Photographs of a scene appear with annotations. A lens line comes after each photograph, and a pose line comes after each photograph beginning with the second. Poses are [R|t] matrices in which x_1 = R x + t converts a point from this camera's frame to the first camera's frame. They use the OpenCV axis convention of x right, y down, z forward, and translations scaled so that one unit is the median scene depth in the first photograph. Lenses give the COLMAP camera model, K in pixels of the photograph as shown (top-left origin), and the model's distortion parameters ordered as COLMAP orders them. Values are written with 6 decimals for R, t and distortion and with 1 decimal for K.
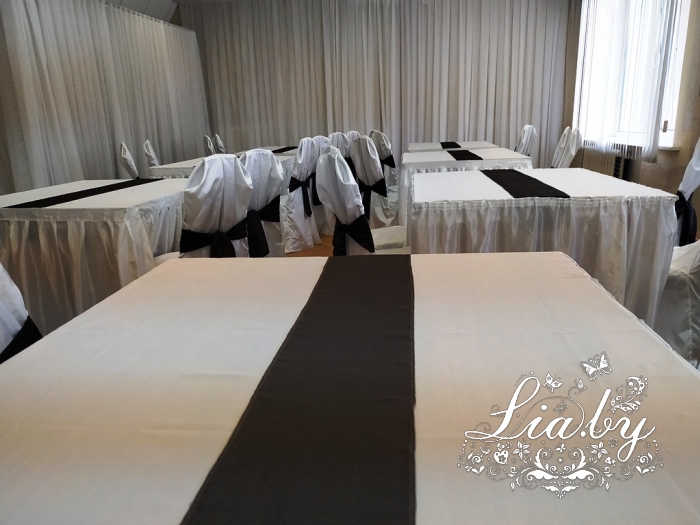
lens RADIAL K [[508.1, 0, 350.0], [0, 508.1, 262.5], [0, 0, 1]] dist [0.034349, -0.062060]
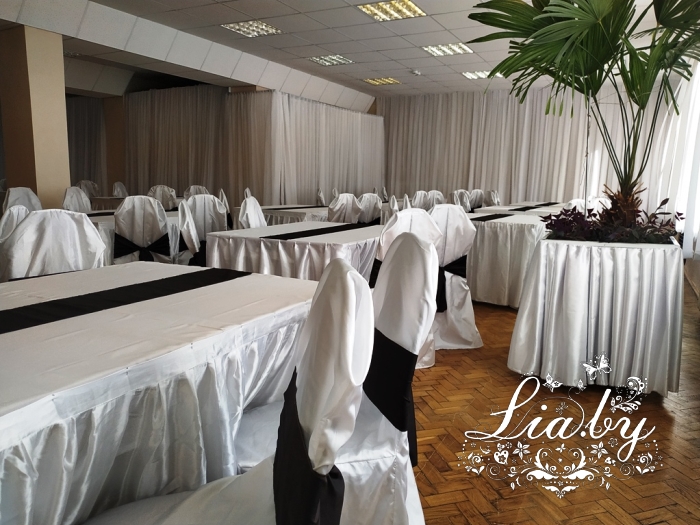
lens RADIAL K [[508.1, 0, 350.0], [0, 508.1, 262.5], [0, 0, 1]] dist [0.034349, -0.062060]
pose [[0.919899, 0.115313, -0.374819, 0.334226], [-0.153447, 0.985425, -0.073432, 0.133208], [0.360888, 0.125065, 0.924185, -0.546950]]
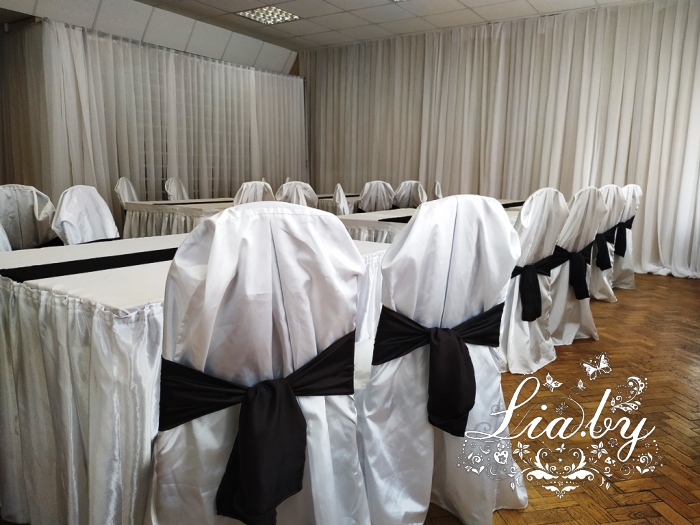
lens RADIAL K [[508.1, 0, 350.0], [0, 508.1, 262.5], [0, 0, 1]] dist [0.034349, -0.062060]
pose [[0.882741, 0.123934, -0.453220, 0.473578], [-0.165253, 0.984850, -0.052555, -0.083603], [0.439841, 0.121288, 0.889848, 0.288759]]
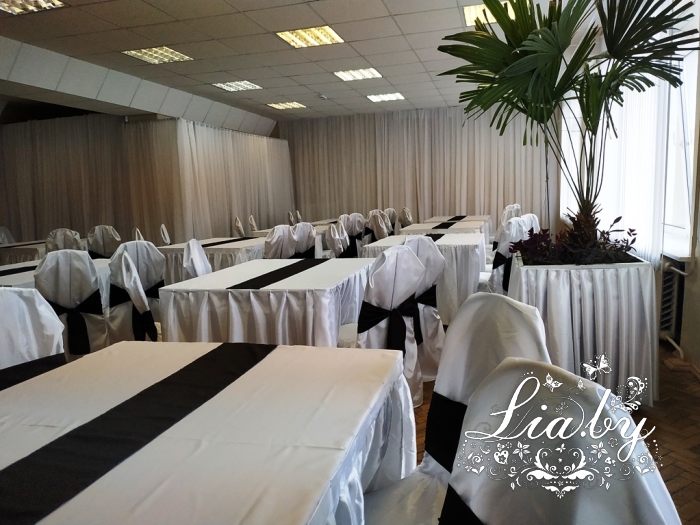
lens RADIAL K [[504.7, 0, 350.5], [0, 504.7, 266.8], [0, 0, 1]] dist [-0.000082, -0.004447]
pose [[0.984029, 0.021131, -0.176752, 0.218254], [-0.042540, 0.992075, -0.118224, 0.107987], [0.172853, 0.123855, 0.977129, -0.536335]]
